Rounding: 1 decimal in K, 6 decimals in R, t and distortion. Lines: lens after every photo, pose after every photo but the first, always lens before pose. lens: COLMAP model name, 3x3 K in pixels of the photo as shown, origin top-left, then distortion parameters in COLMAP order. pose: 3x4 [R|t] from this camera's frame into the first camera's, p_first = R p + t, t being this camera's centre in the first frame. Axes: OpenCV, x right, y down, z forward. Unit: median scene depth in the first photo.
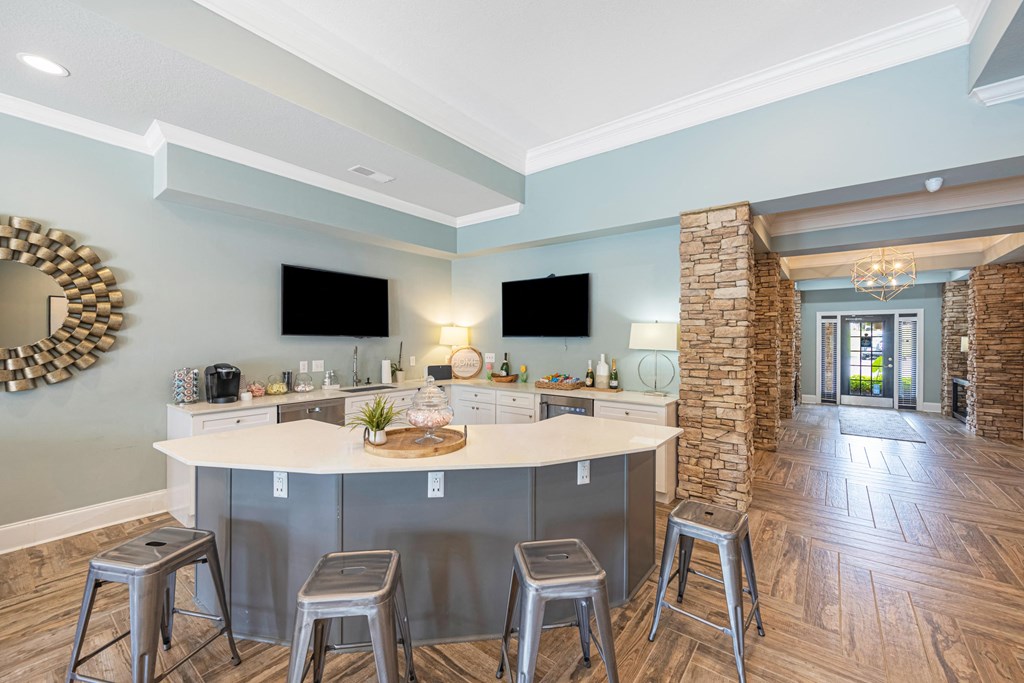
lens RADIAL K [[412.2, 0, 512.0], [0, 412.2, 341.5], [0, 0, 1]] dist [0.000492, 0.000068]
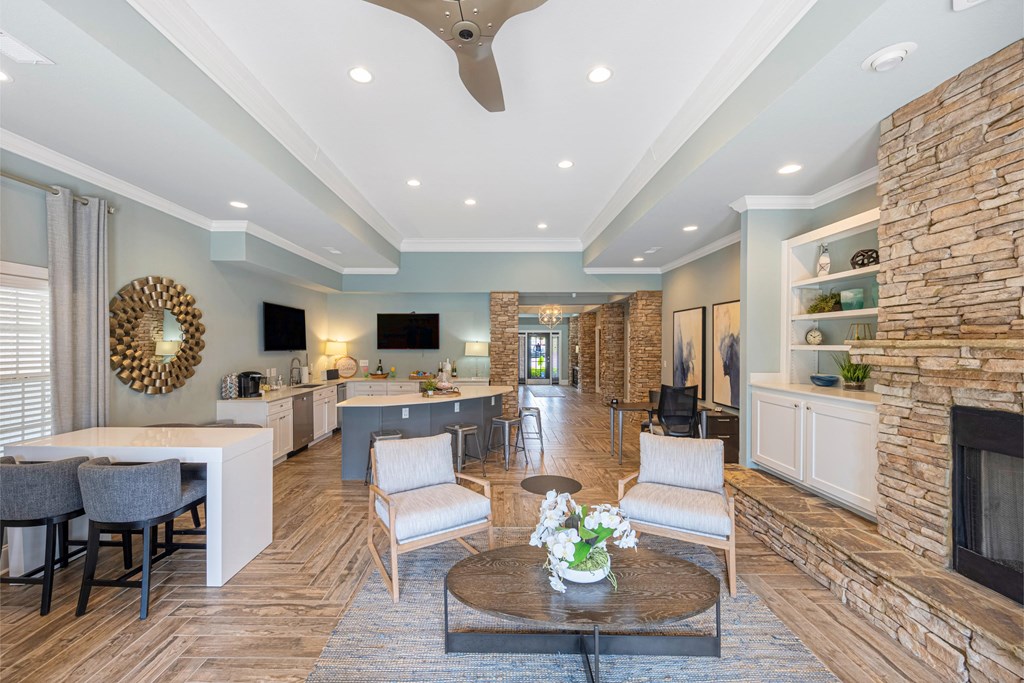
lens RADIAL K [[405.3, 0, 506.1], [0, 405.3, 344.5], [0, 0, 1]] dist [-0.001257, -0.000315]
pose [[0.782067, -0.003764, 0.623183, -0.496272], [0.004789, 0.999989, 0.000031, -0.021799], [-0.623176, 0.002960, 0.782076, -0.406796]]
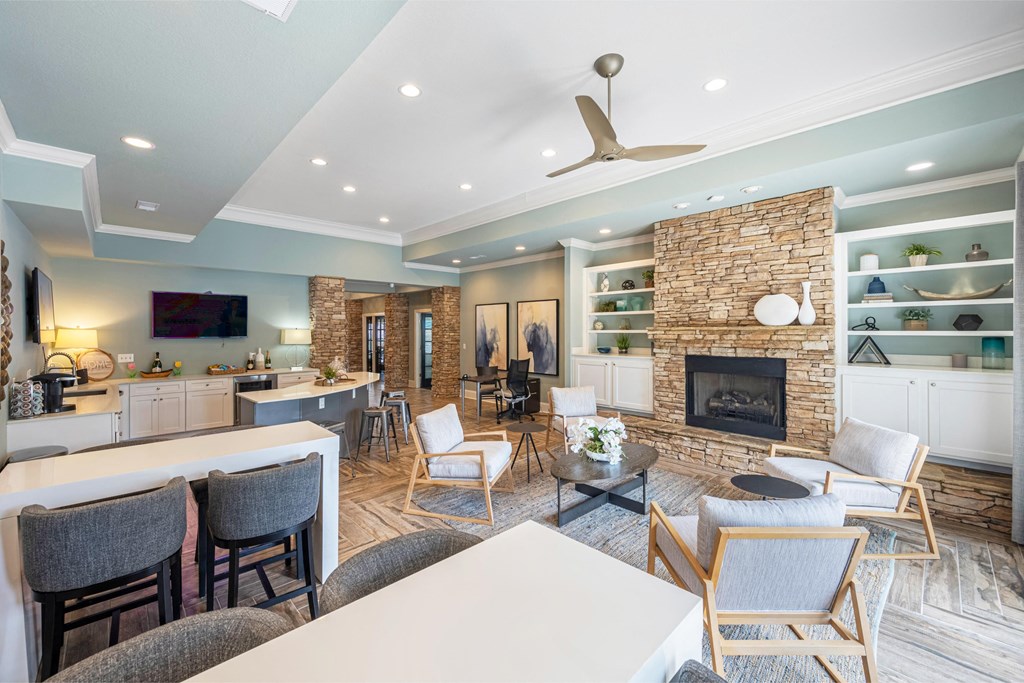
lens RADIAL K [[406.6, 0, 511.1], [0, 406.6, 330.2], [0, 0, 1]] dist [-0.000113, -0.000017]
pose [[0.139191, -0.003291, 0.990260, -0.852742], [0.009574, 0.999952, 0.001978, -0.022996], [-0.990219, 0.009206, 0.139216, -0.131457]]
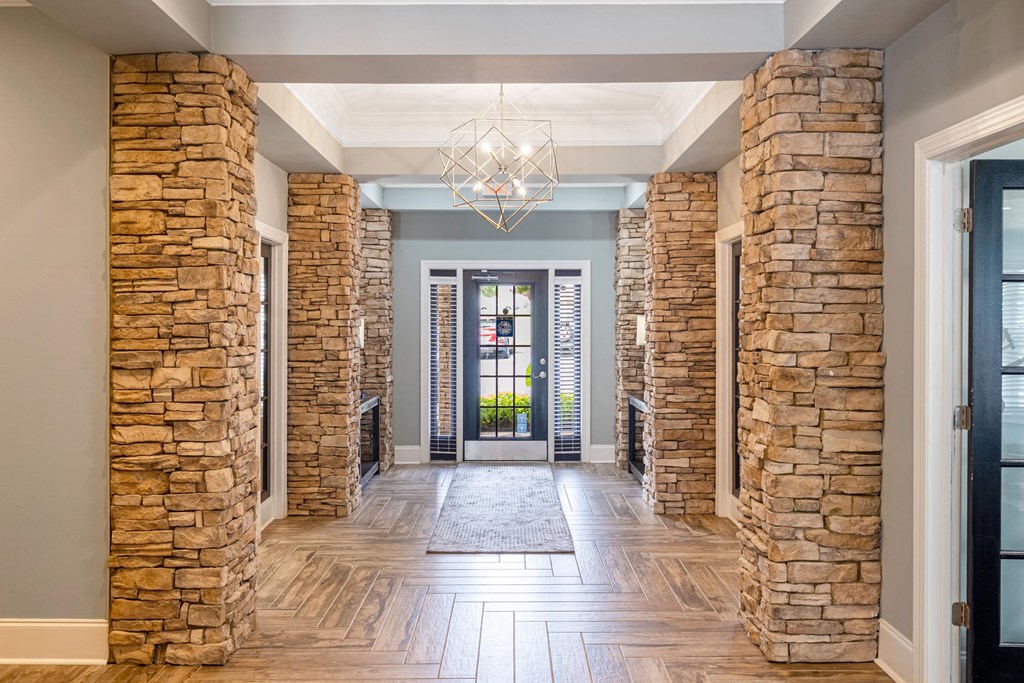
lens RADIAL K [[911.9, 0, 510.4], [0, 911.9, 325.9], [0, 0, 1]] dist [0.002398, 0.000866]
pose [[0.786885, -0.003631, 0.617089, 0.319344], [0.003586, 0.999993, 0.001312, -0.001153], [-0.617089, 0.001181, 0.786892, 0.248933]]
